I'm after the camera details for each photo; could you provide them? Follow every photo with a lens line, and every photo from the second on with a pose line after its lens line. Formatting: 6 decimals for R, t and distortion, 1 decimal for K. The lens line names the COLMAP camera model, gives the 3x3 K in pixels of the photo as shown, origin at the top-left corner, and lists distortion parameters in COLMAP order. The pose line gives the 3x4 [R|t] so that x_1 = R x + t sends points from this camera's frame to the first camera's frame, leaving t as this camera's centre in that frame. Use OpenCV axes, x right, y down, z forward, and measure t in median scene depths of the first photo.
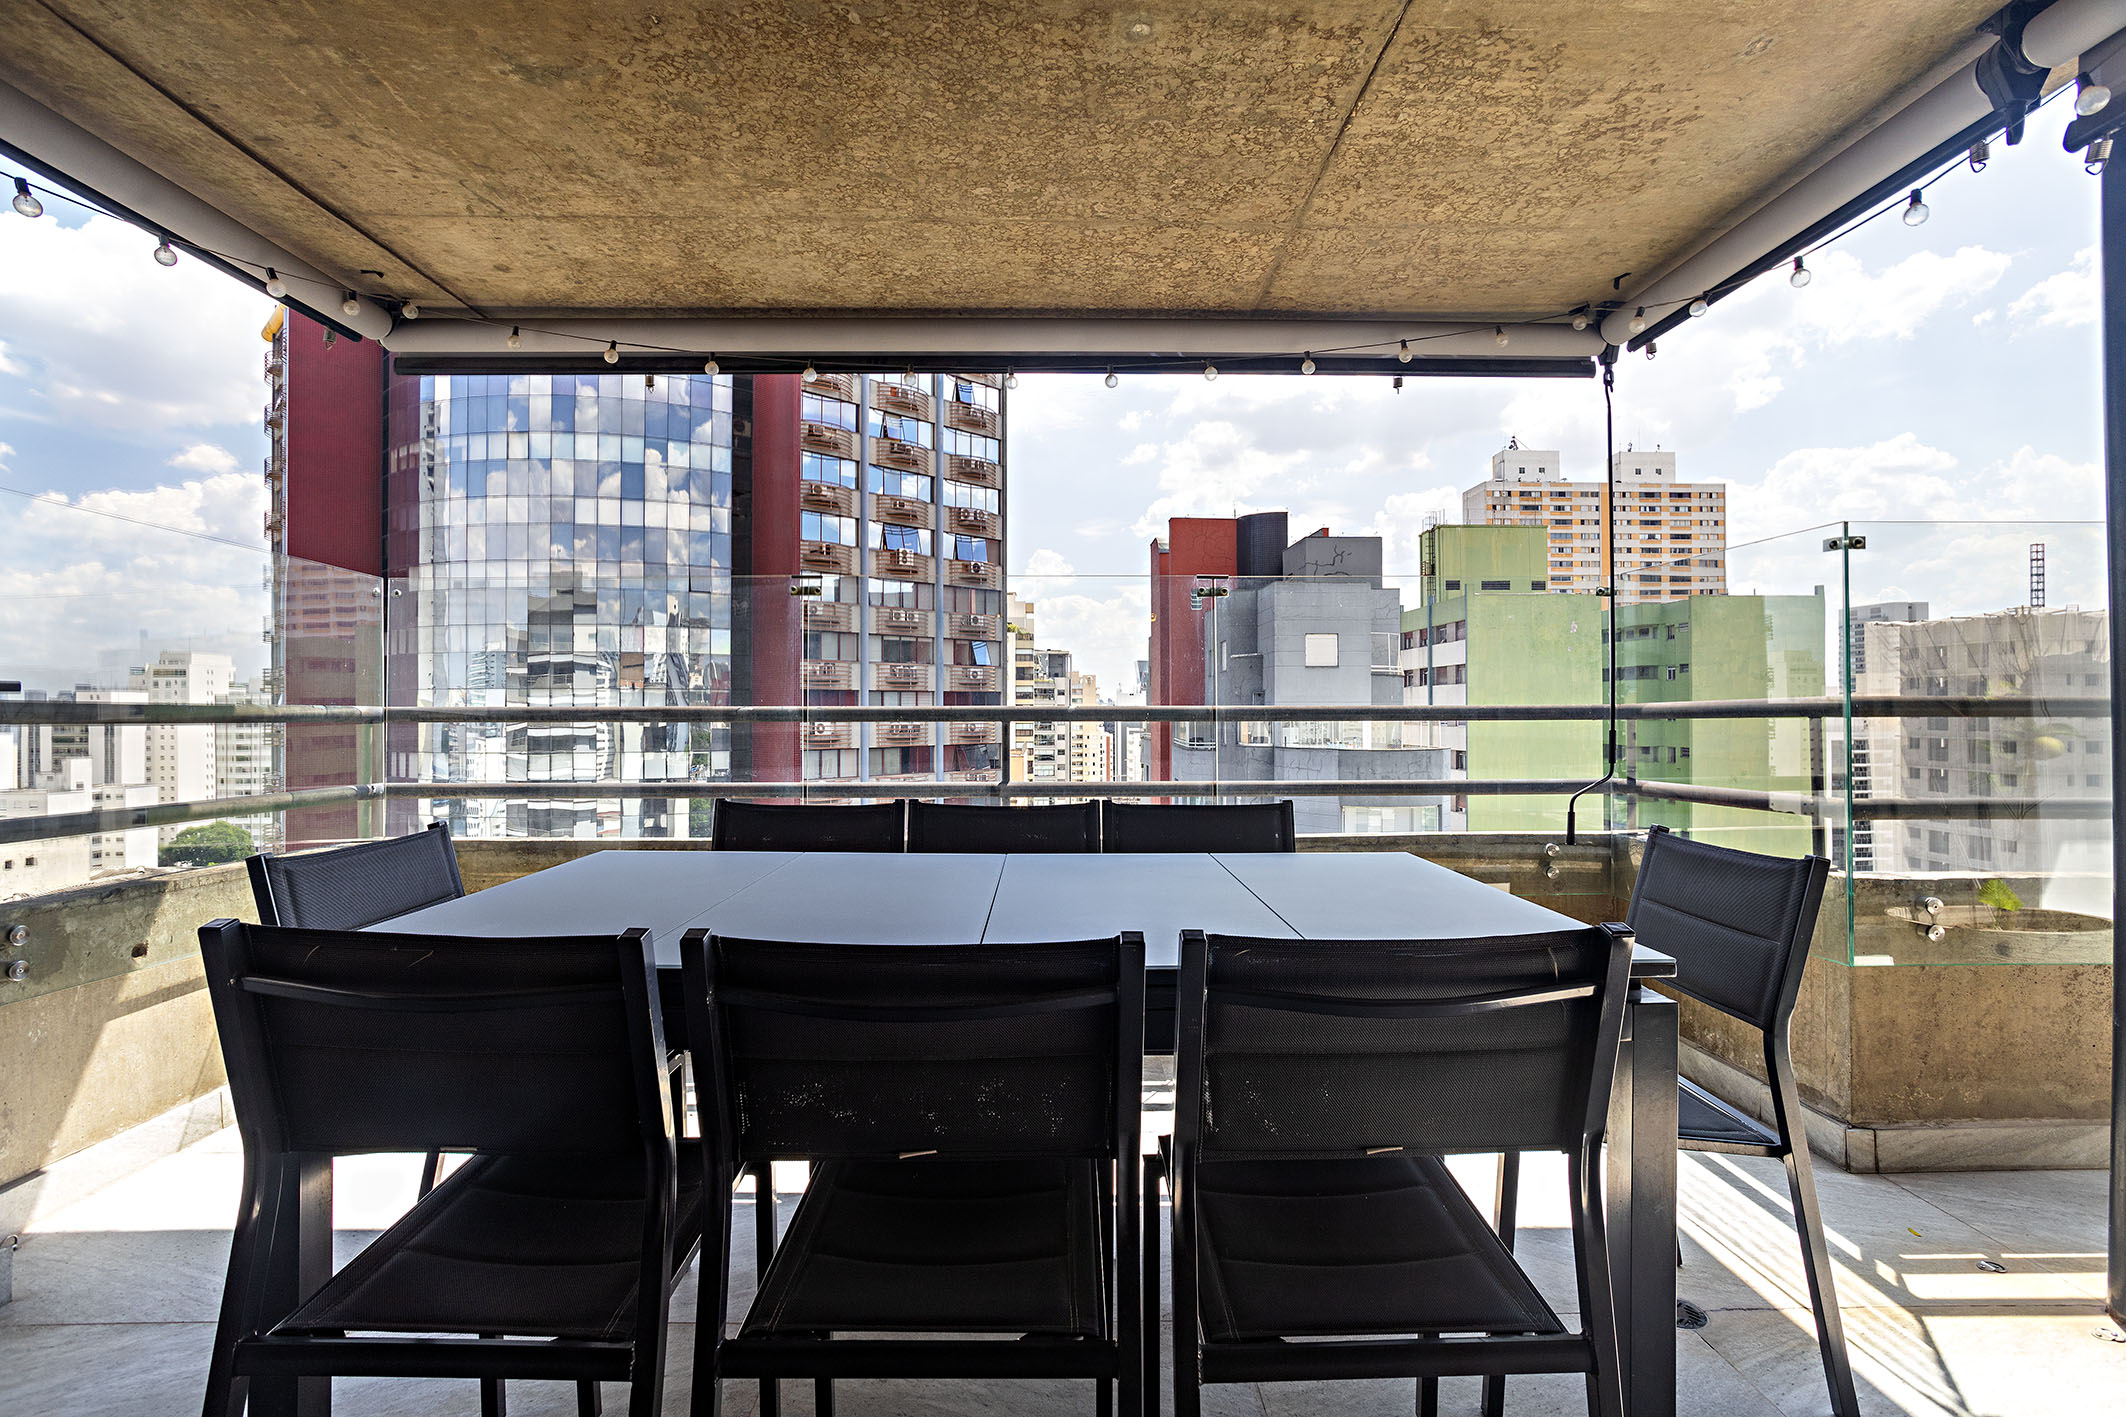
lens RADIAL K [[1043.7, 0, 1094.0], [0, 1043.7, 702.2], [0, 0, 1]] dist [-0.044891, 0.028385]
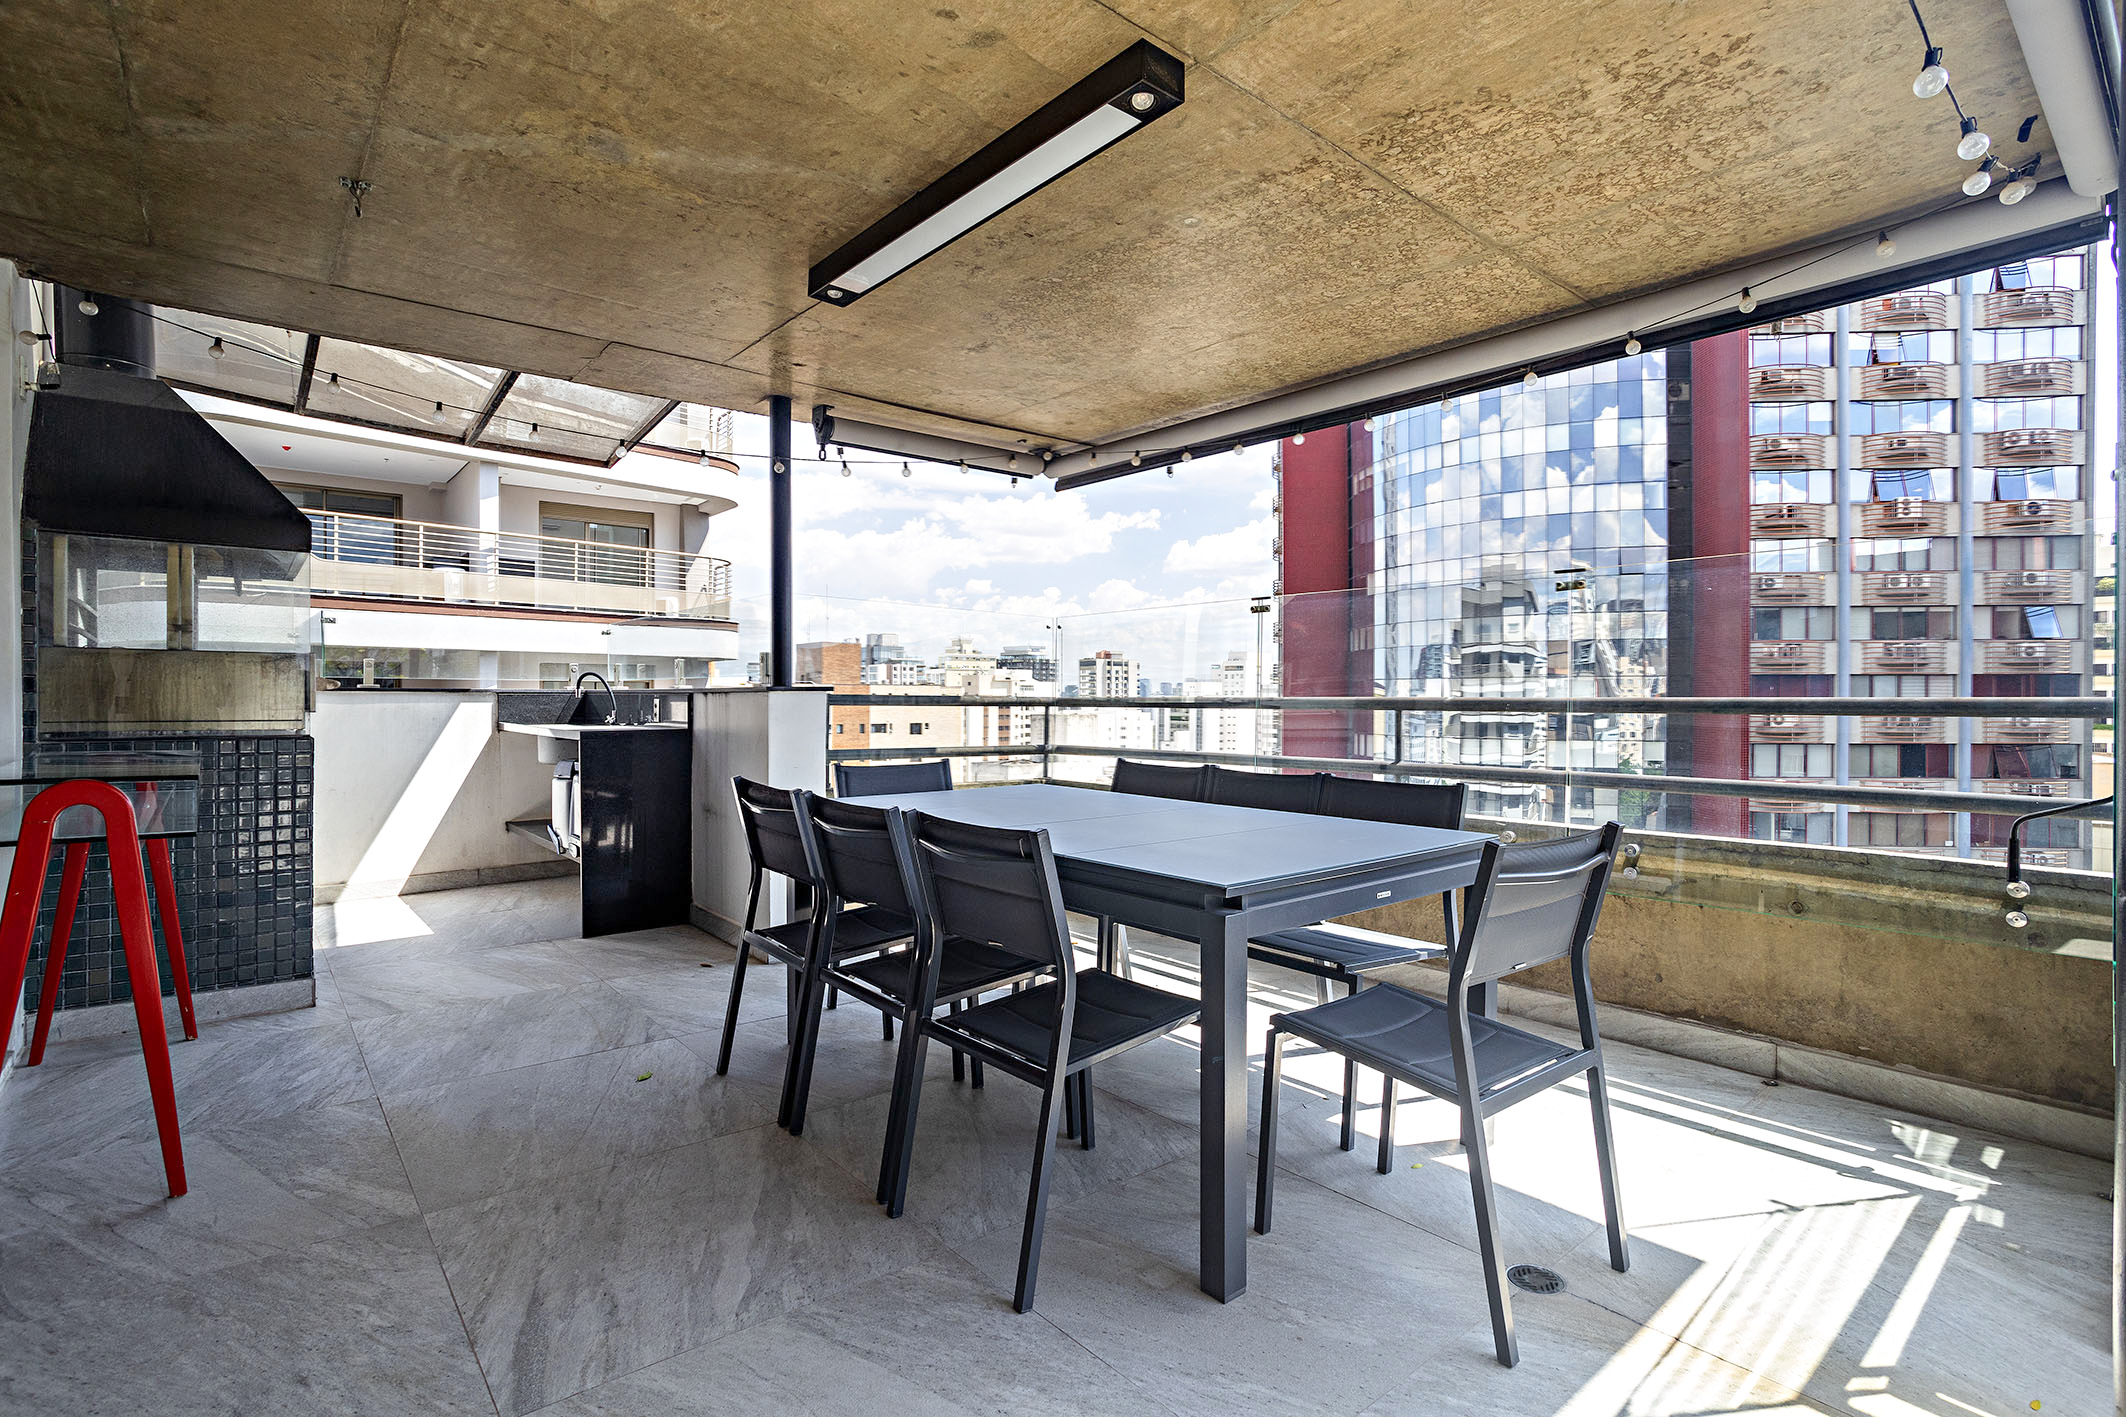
lens RADIAL K [[1043.7, 0, 1056.5], [0, 1043.7, 695.9], [0, 0, 1]] dist [-0.044891, 0.028385]
pose [[0.615396, 0.001475, -0.788216, 0.040609], [0.003225, 0.999985, 0.004390, -0.000258], [0.788211, -0.005244, 0.615382, -0.000958]]
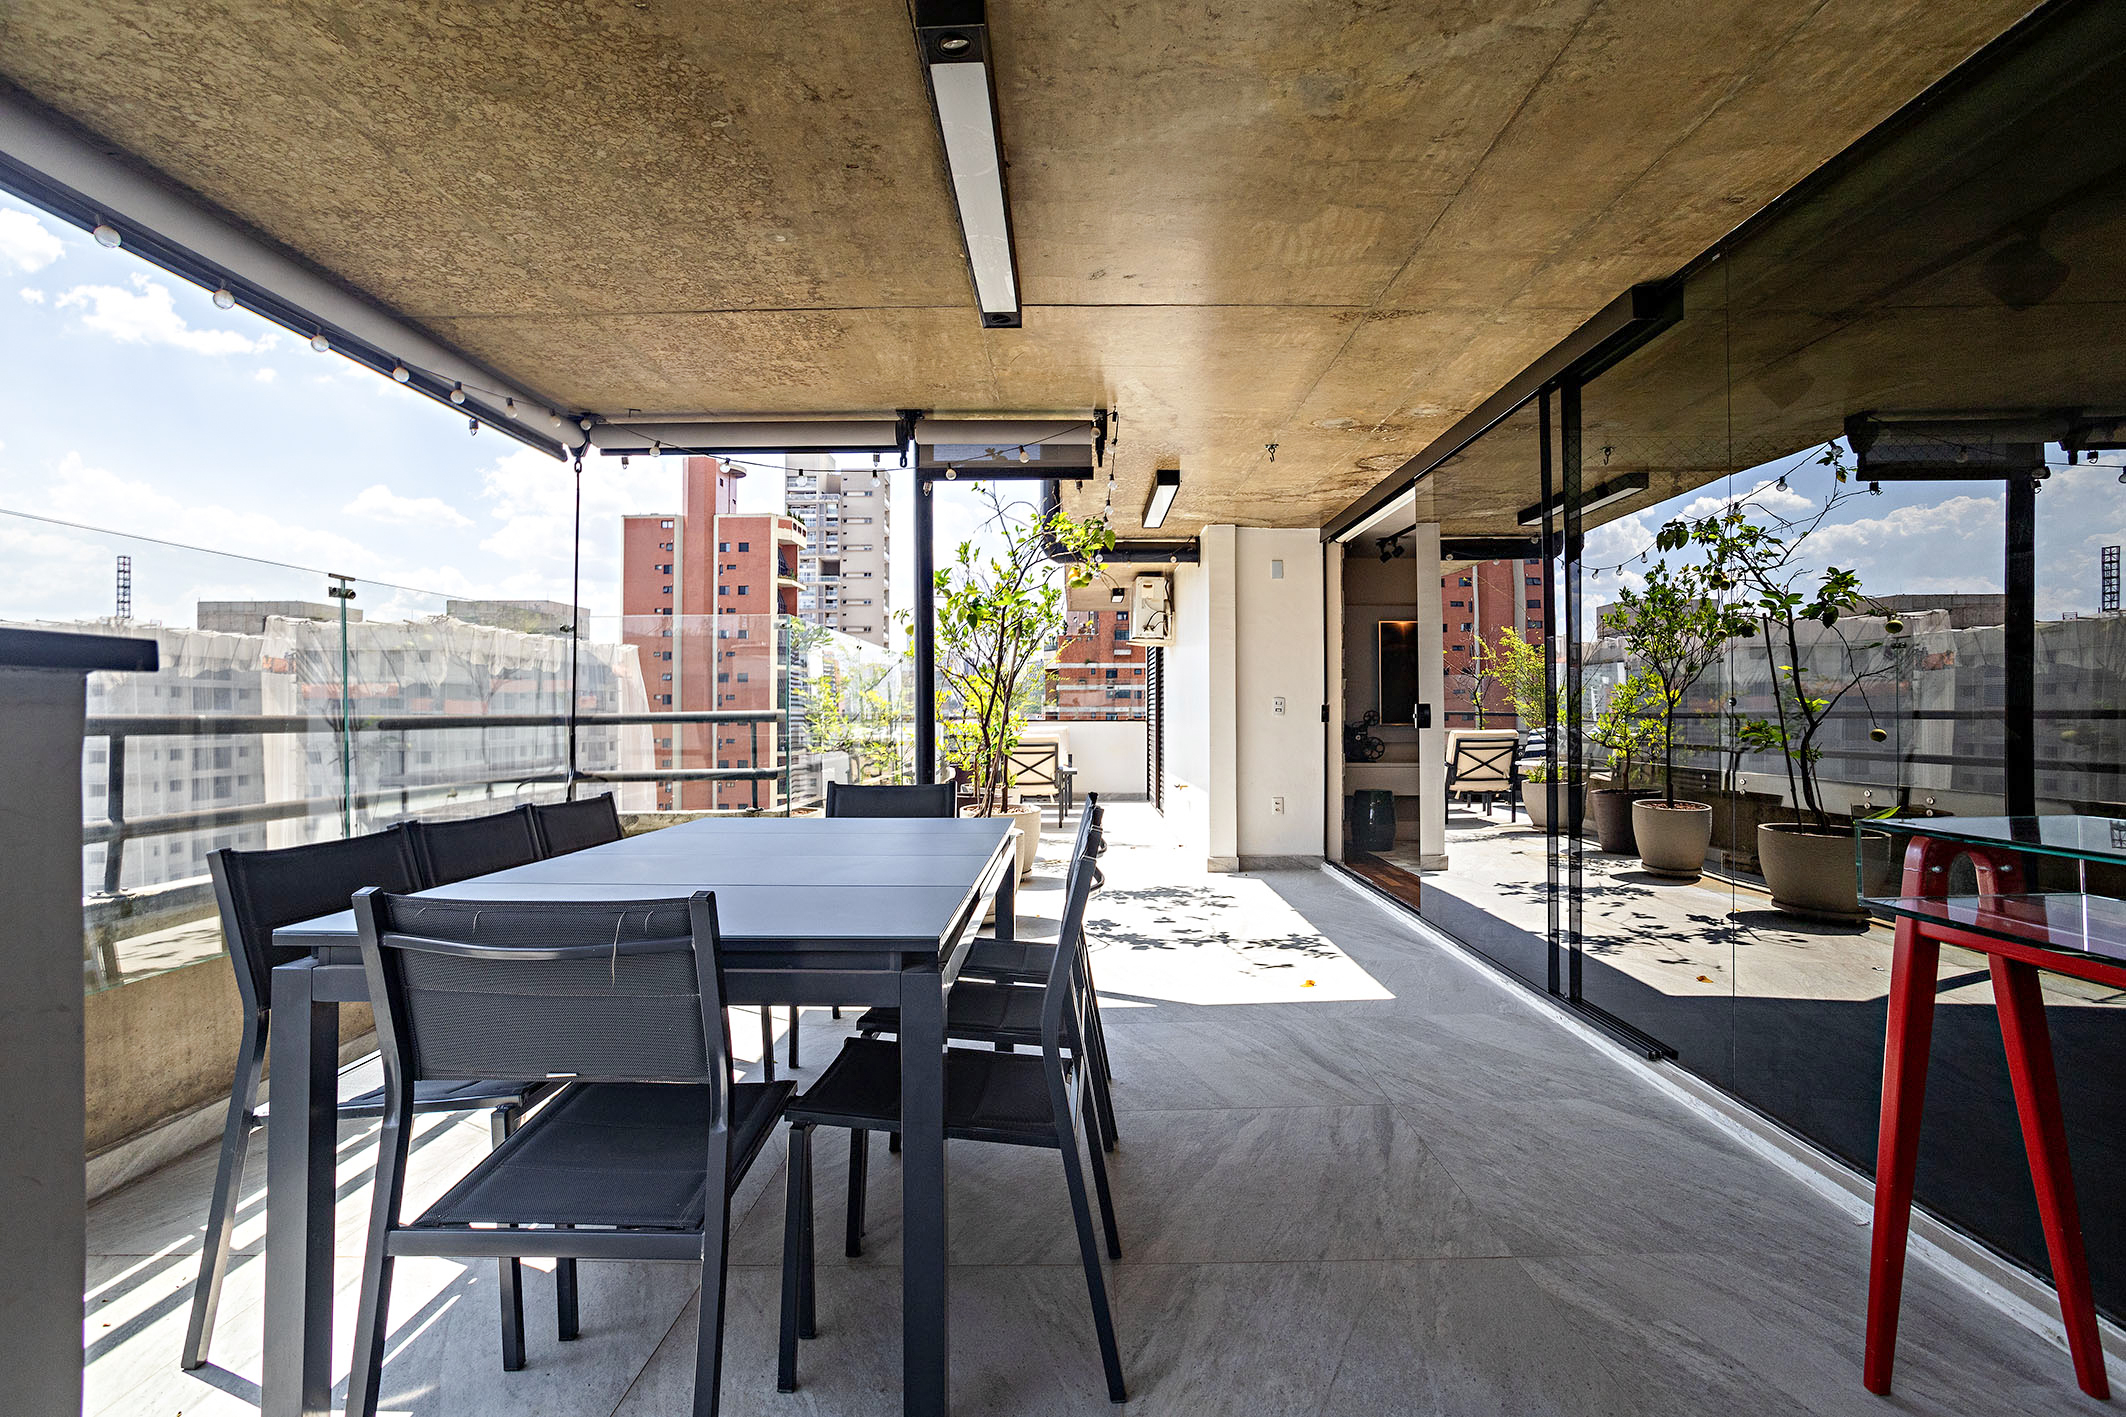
lens RADIAL K [[1082.7, 0, 1069.3], [0, 1082.7, 726.2], [0, 0, 1]] dist [-0.003123, 0.000635]
pose [[0.019228, -0.006761, 0.999792, -0.057109], [-0.007200, 0.999950, 0.006901, 0.000161], [-0.999789, -0.007331, 0.019179, 0.022539]]
